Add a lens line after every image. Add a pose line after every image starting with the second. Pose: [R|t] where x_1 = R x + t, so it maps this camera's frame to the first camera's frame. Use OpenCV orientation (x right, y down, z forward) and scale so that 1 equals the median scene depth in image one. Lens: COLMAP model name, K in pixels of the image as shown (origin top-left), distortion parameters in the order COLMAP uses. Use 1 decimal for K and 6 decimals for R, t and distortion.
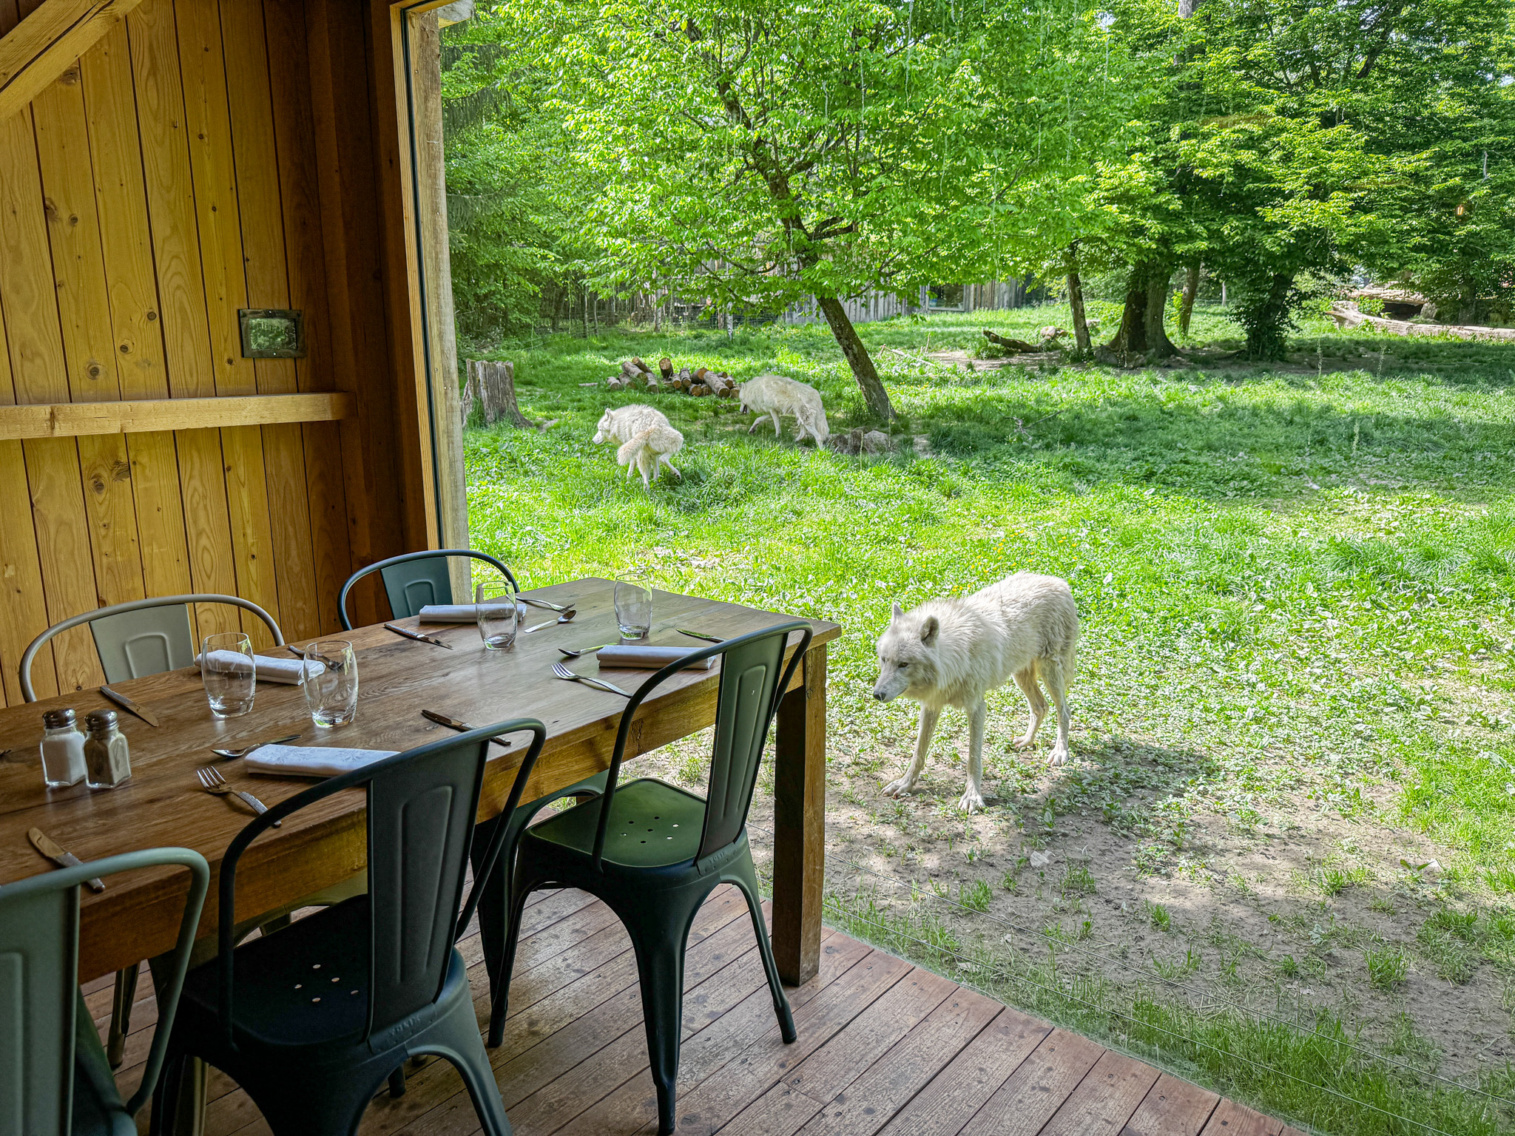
lens RADIAL K [[1086.4, 0, 757.5], [0, 1086.4, 568.0], [0, 0, 1]] dist [-0.000503, -0.004928]
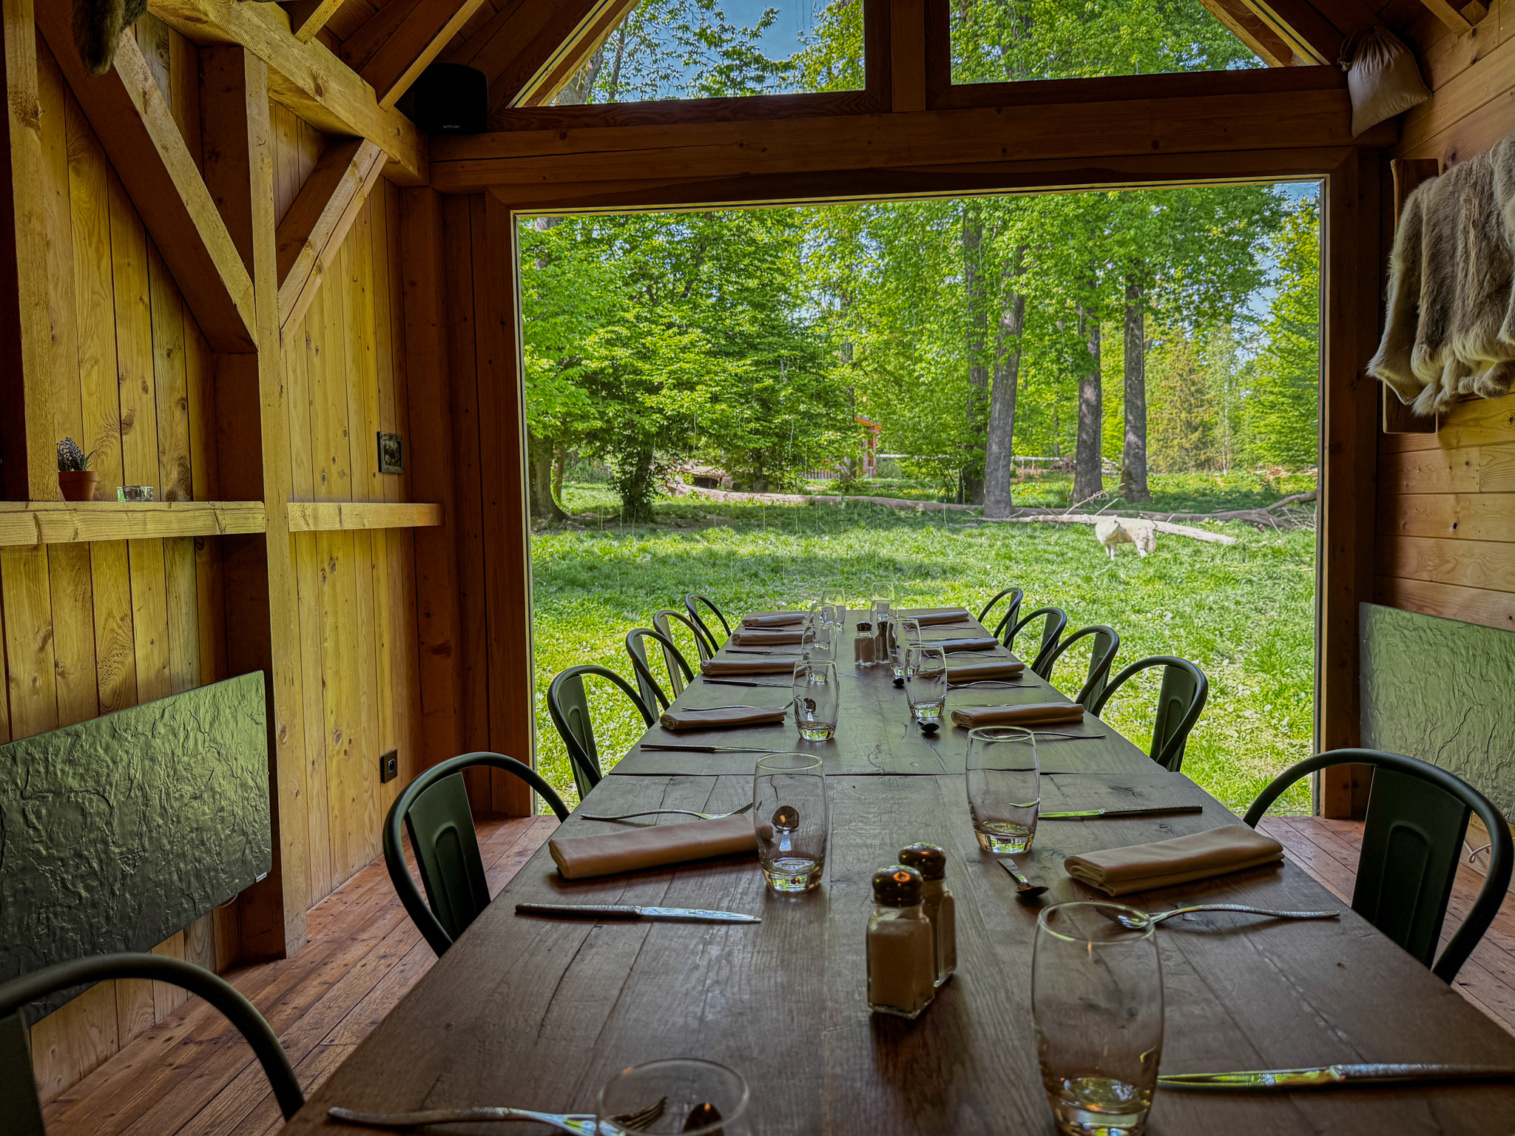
lens RADIAL K [[1086.4, 0, 757.5], [0, 1086.4, 568.0], [0, 0, 1]] dist [-0.000503, -0.004928]
pose [[0.828054, -0.042052, 0.559069, -0.101702], [0.129184, 0.984661, -0.117274, 0.012443], [-0.545562, 0.169332, 0.820786, -0.020700]]
